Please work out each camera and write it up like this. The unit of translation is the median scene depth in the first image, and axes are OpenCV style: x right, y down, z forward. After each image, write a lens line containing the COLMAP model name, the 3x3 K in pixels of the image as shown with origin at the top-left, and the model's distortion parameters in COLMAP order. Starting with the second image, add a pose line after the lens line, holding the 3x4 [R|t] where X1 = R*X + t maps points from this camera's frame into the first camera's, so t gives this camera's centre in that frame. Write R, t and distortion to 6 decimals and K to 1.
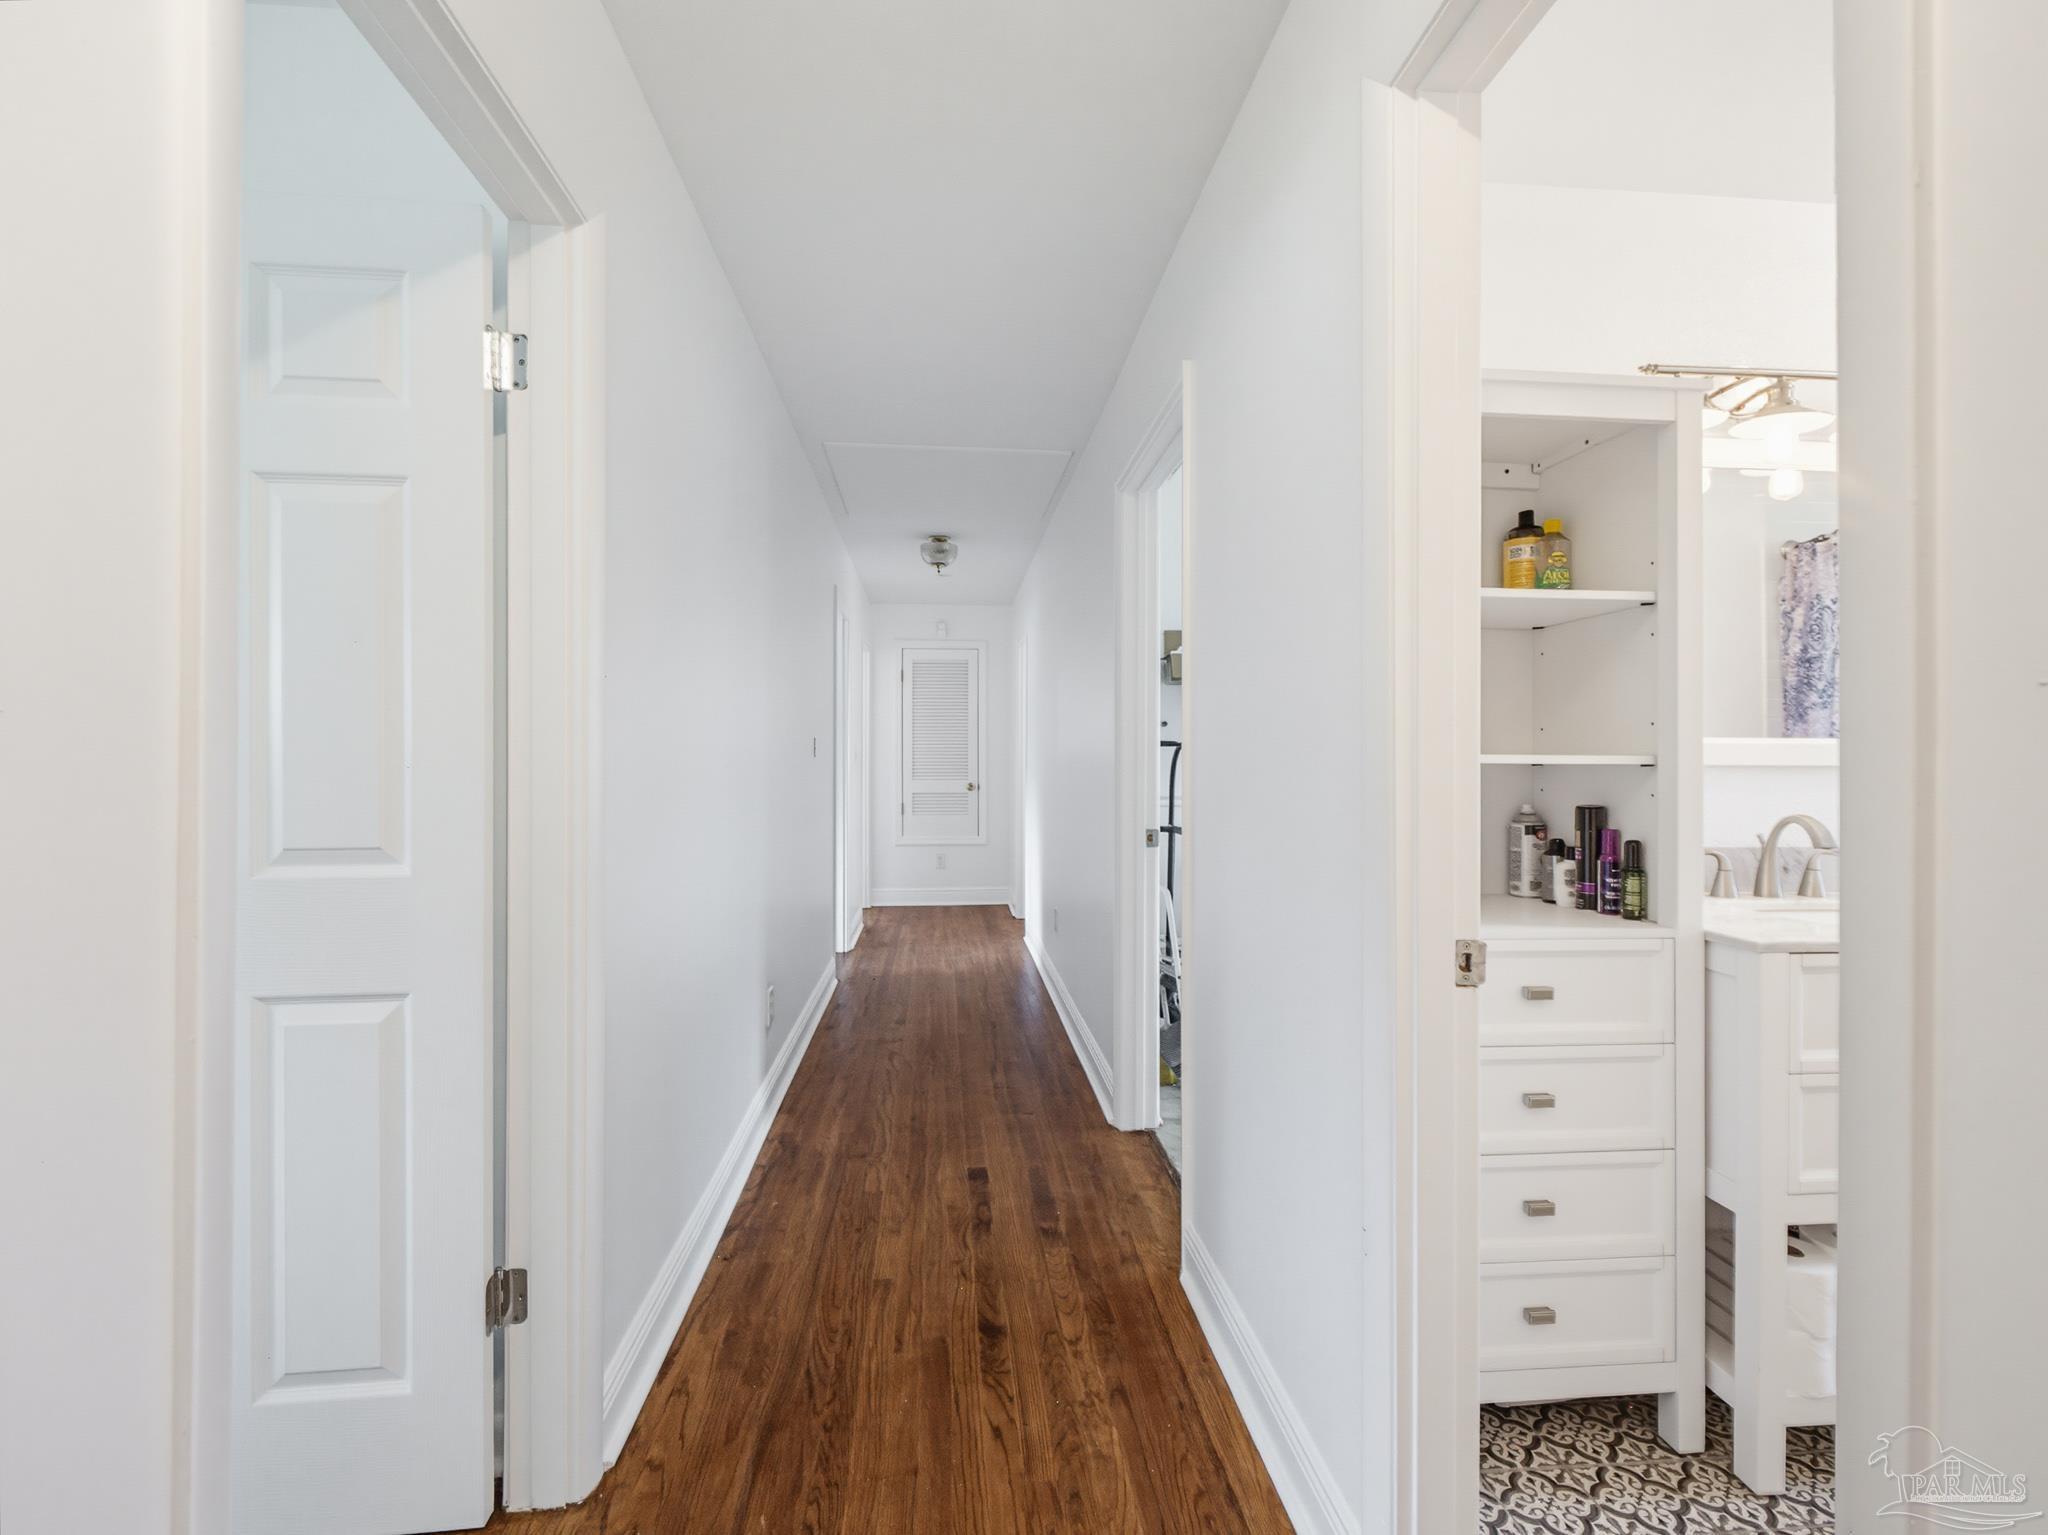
lens RADIAL K [[972.0, 0, 1027.7], [0, 972.0, 758.1], [0, 0, 1]] dist [-0.000581, -0.000076]
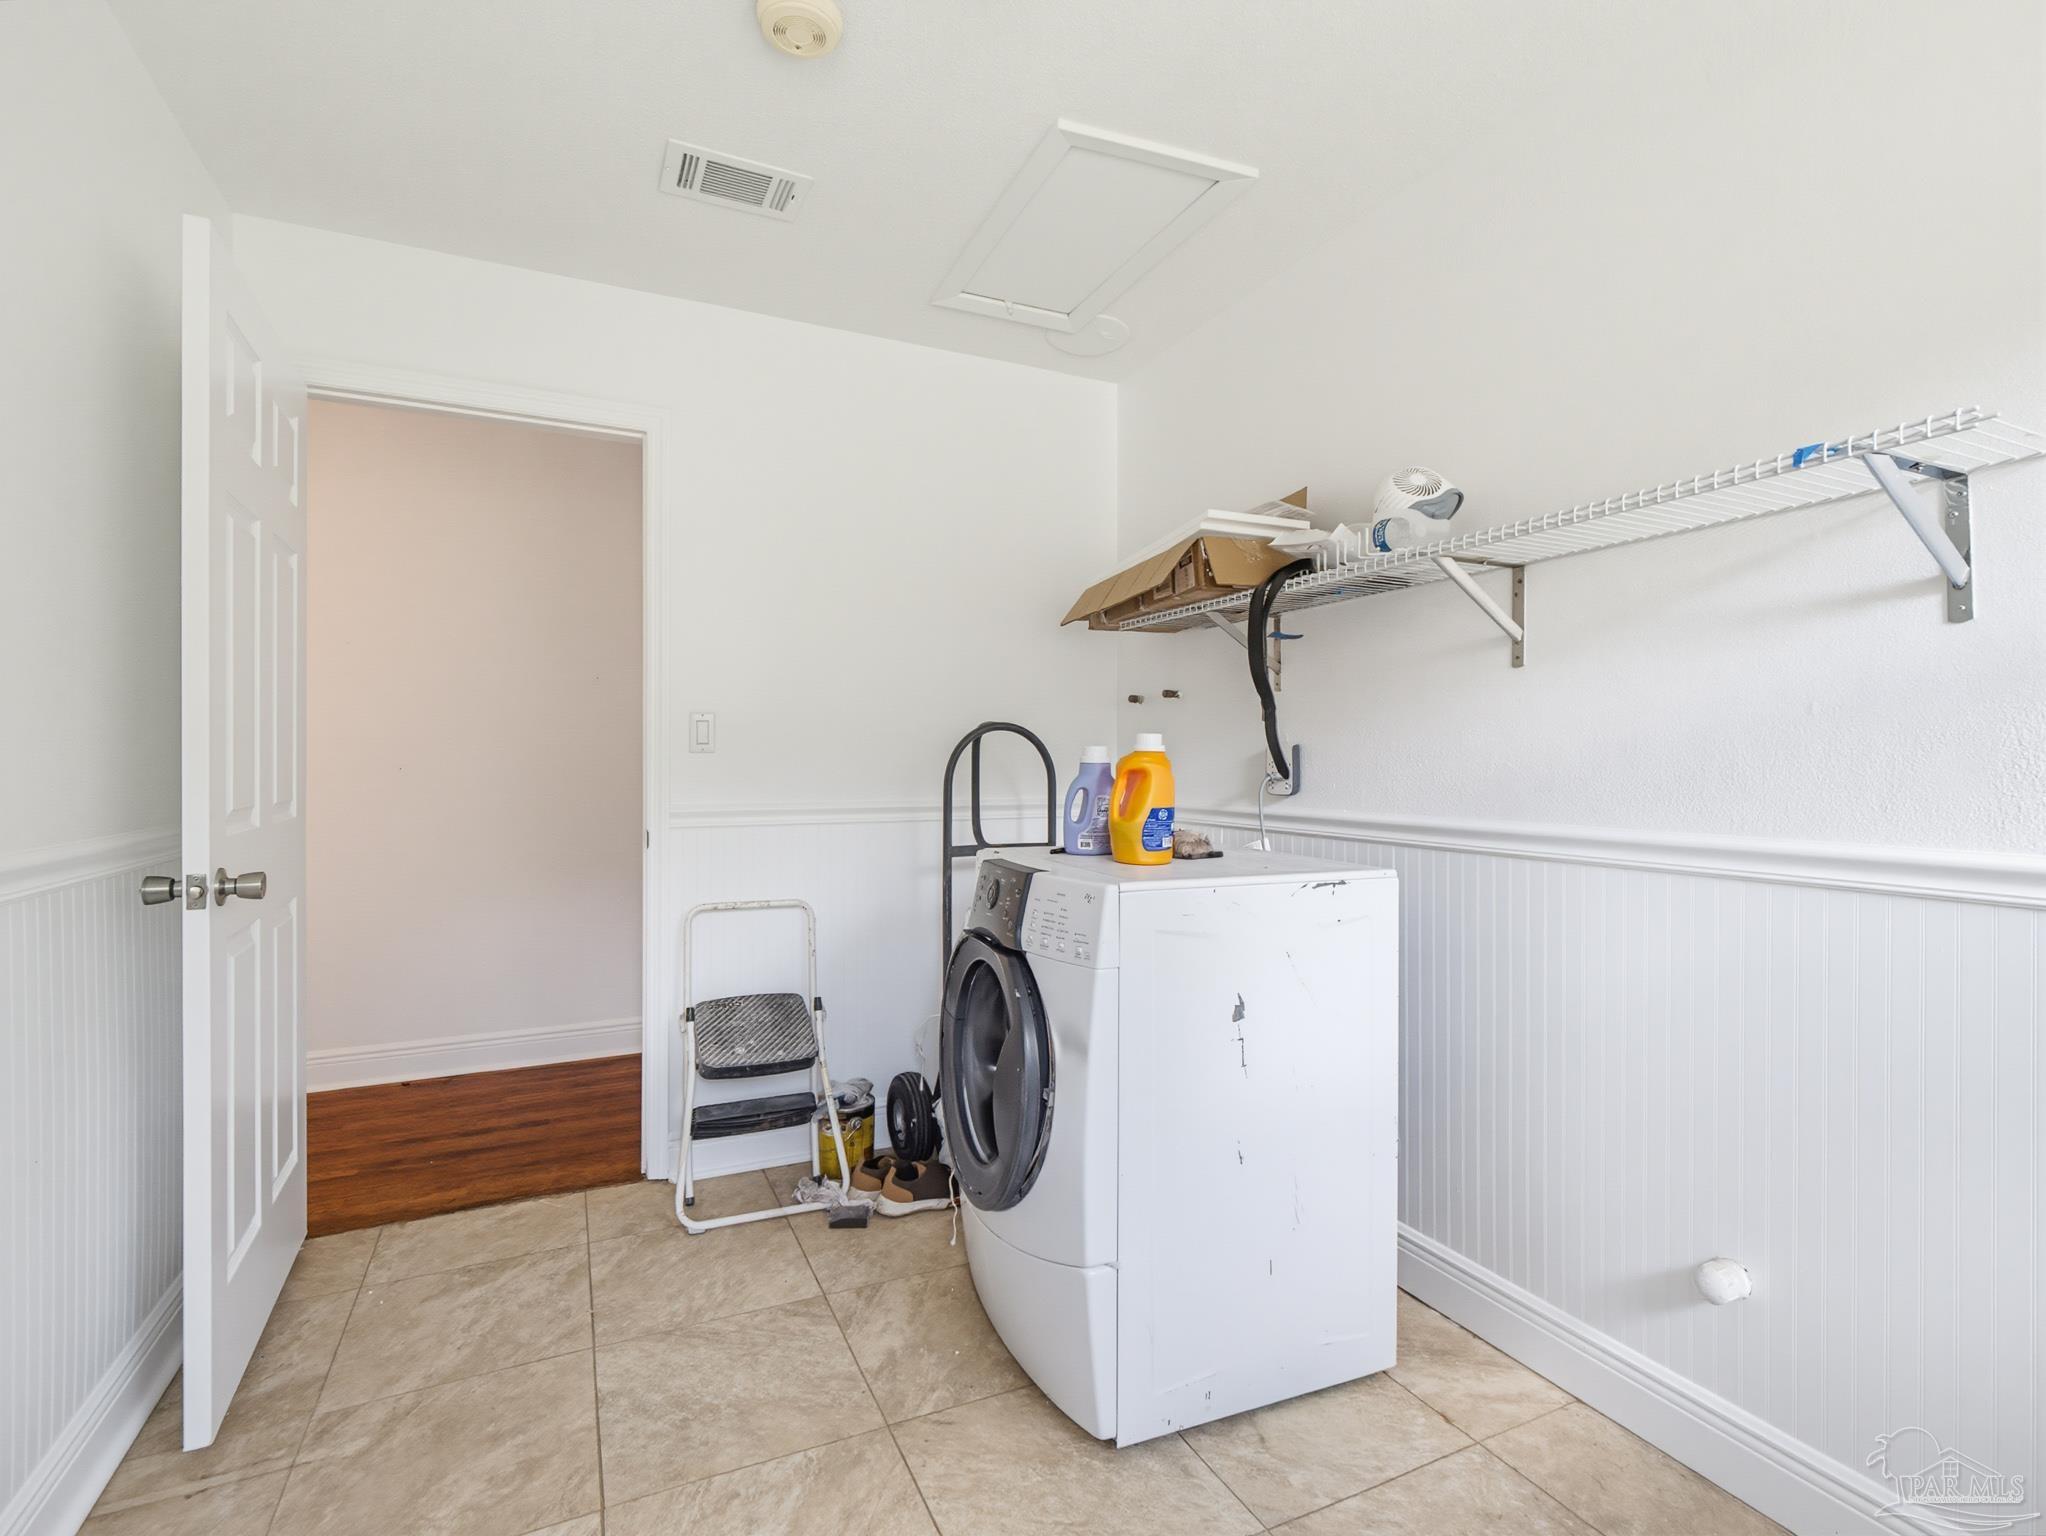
lens RADIAL K [[973.9, 0, 1023.0], [0, 973.9, 768.0], [0, 0, 1]] dist [-0.002259, -0.000327]
pose [[0.348753, 0.002896, -0.937210, 1.289118], [-0.001620, 0.999996, 0.002487, 0.014160], [0.937213, 0.000650, 0.348756, 1.226671]]
